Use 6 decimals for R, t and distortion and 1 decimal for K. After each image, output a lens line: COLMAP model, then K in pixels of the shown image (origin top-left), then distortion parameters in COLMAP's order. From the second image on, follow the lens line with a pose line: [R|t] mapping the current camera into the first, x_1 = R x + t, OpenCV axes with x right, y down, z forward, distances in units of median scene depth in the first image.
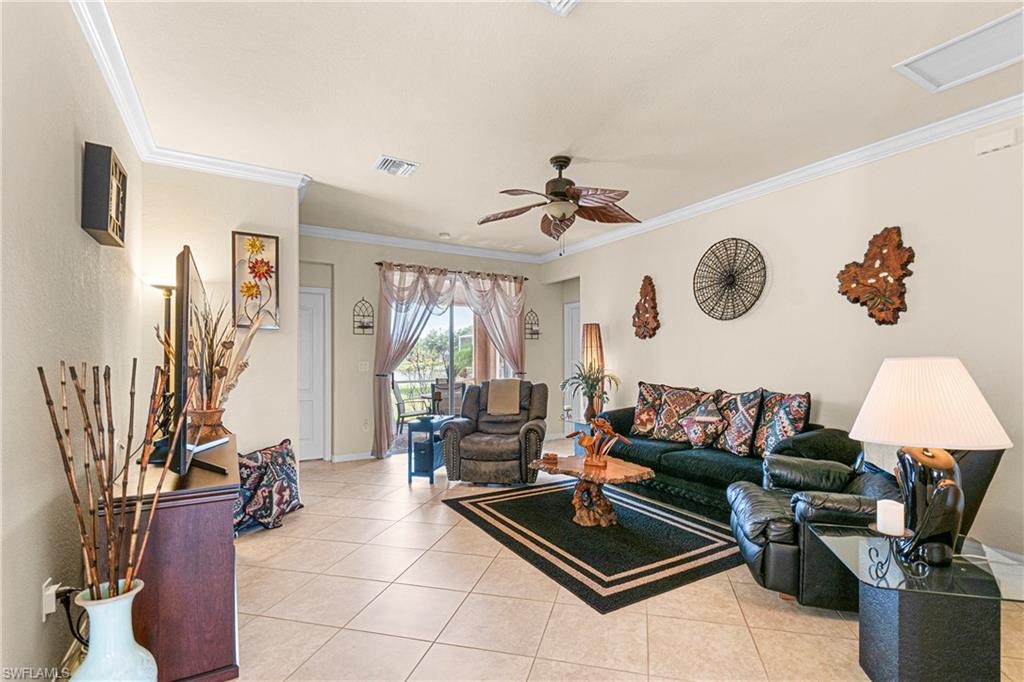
lens RADIAL K [[471.4, 0, 517.6], [0, 471.4, 358.7], [0, 0, 1]] dist [-0.000911, -0.000002]
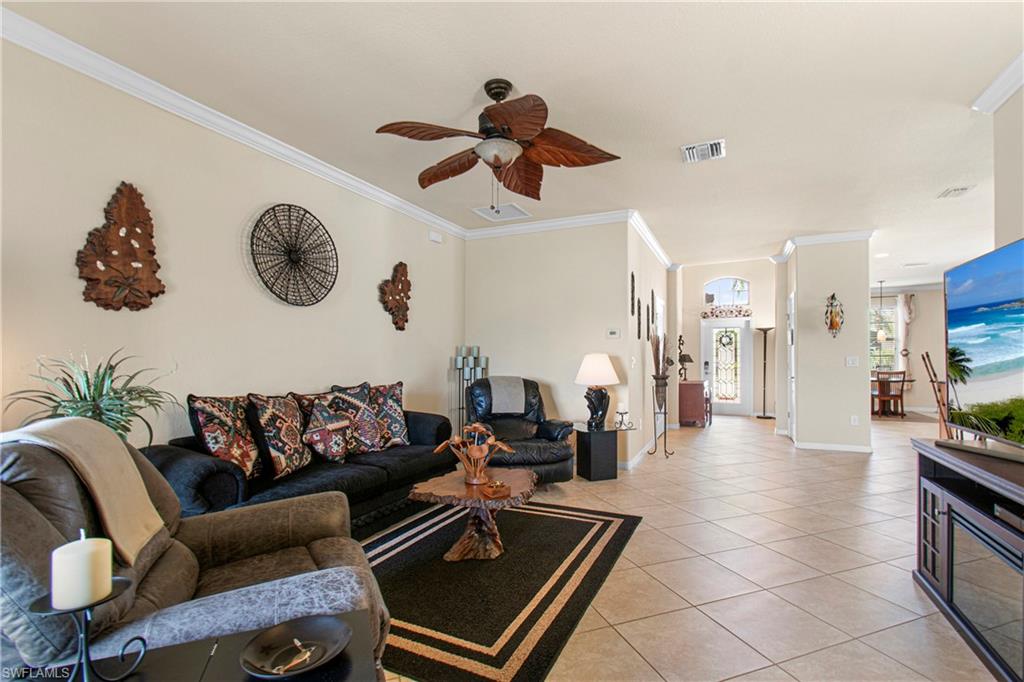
lens RADIAL K [[461.2, 0, 528.6], [0, 461.2, 364.6], [0, 0, 1]] dist [0.000547, 0.000128]
pose [[-0.574168, -0.009218, 0.818685, -0.387983], [0.001343, 0.999925, 0.012201, 0.009646], [-0.818736, 0.008105, -0.574113, 1.000454]]
